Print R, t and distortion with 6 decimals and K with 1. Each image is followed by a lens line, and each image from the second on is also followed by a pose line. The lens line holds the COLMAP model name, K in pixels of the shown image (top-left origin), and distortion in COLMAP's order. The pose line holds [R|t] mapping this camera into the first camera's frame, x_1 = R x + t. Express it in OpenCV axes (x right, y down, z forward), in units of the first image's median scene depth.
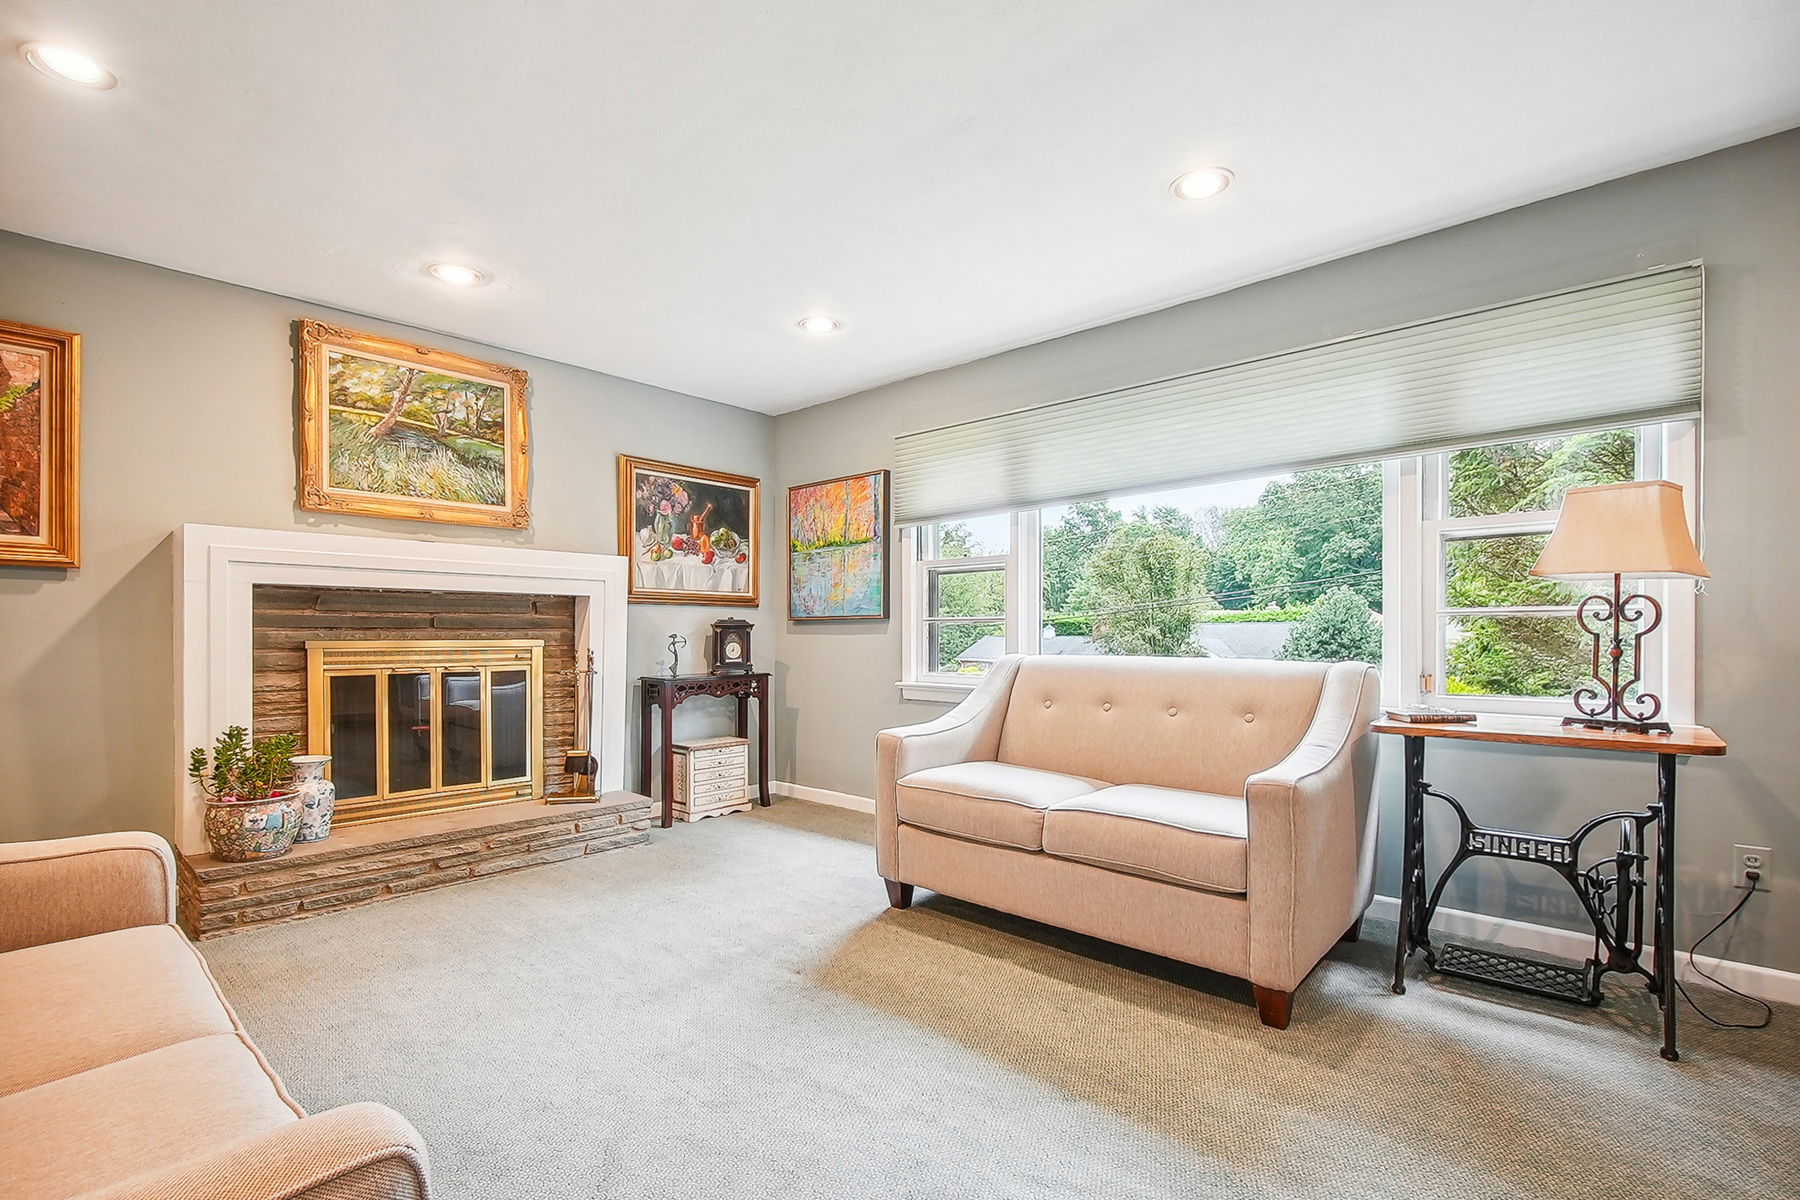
lens RADIAL K [[821.4, 0, 846.0], [0, 821.4, 649.8], [0, 0, 1]] dist [-0.012320, 0.000458]
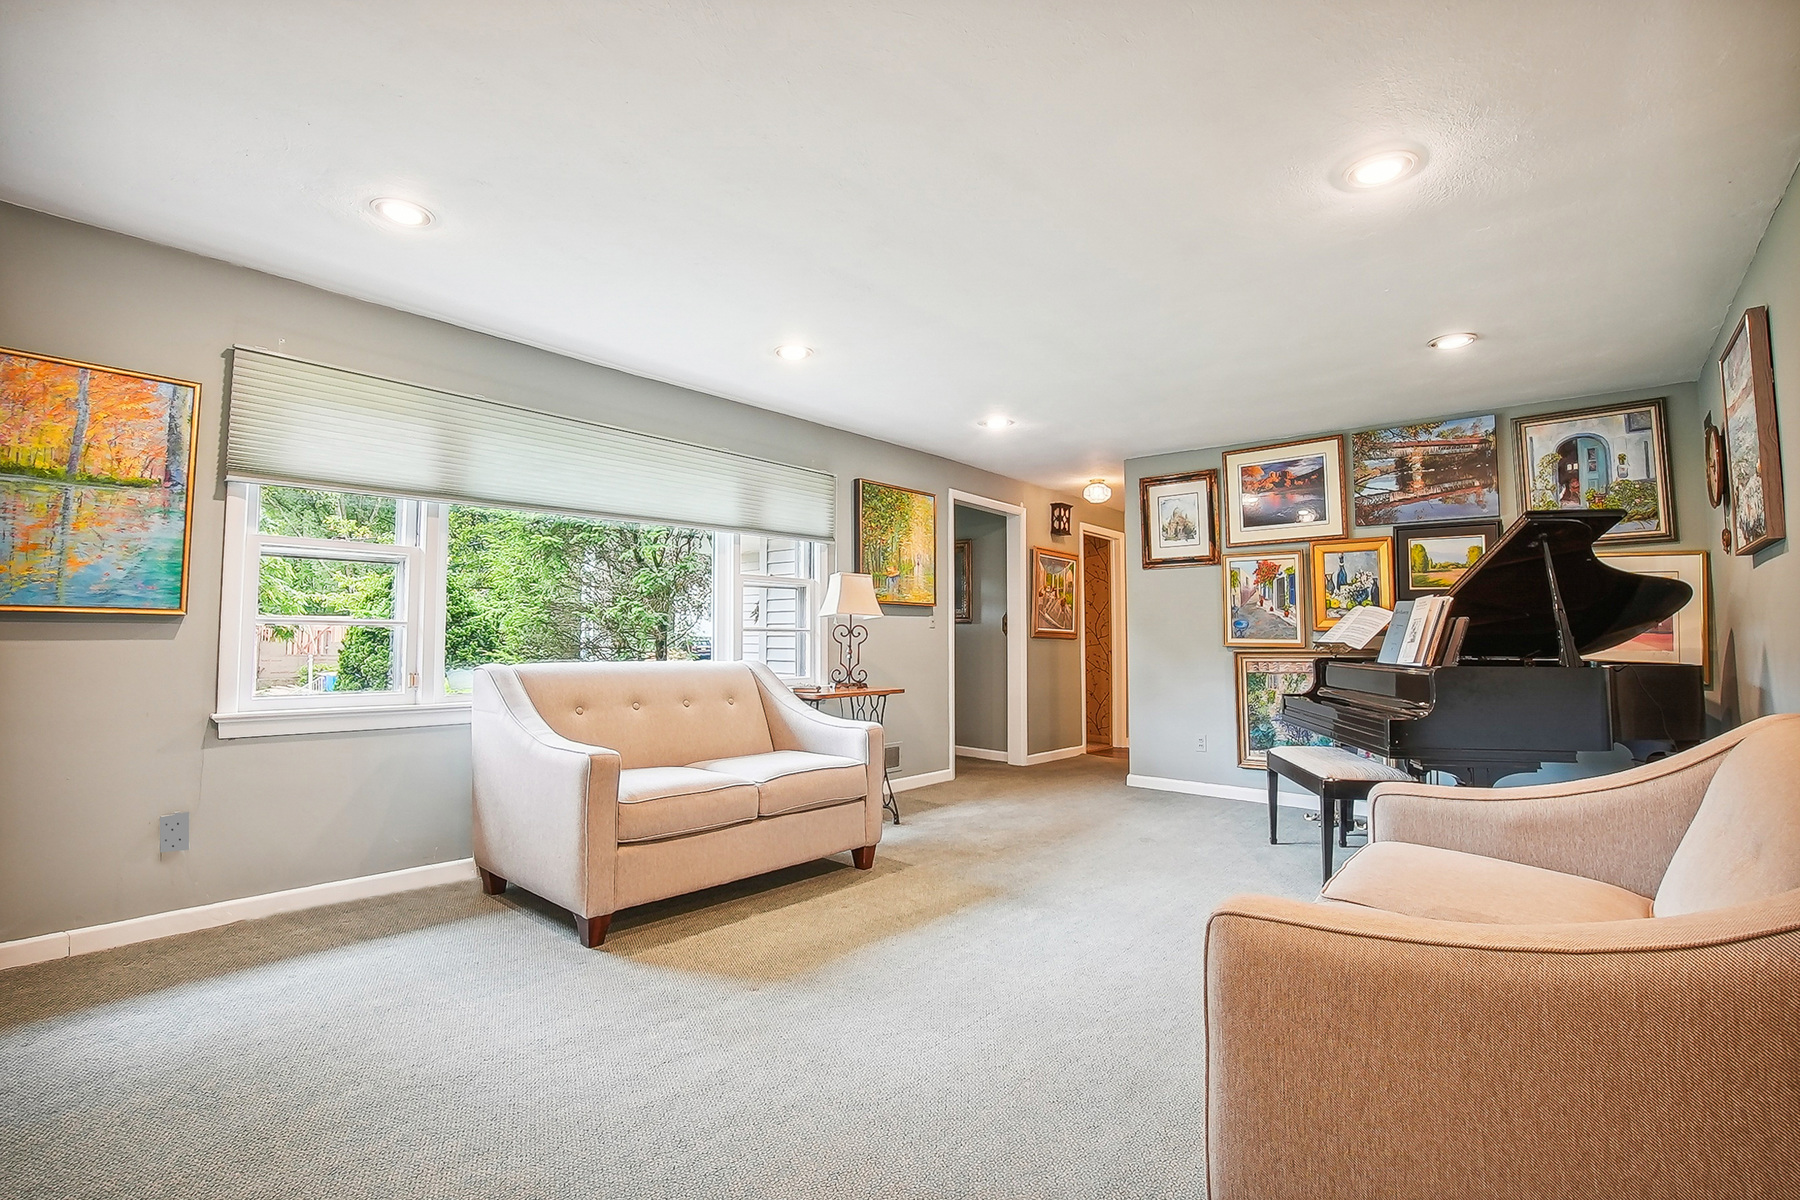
lens RADIAL K [[821.4, 0, 892.9], [0, 821.4, 586.5], [0, 0, 1]] dist [-0.012320, 0.000458]
pose [[-0.053703, 0.058758, 0.996827, -0.914625], [0.006281, 0.998267, -0.058505, -0.030299], [-0.998537, 0.003119, -0.053979, 0.742289]]
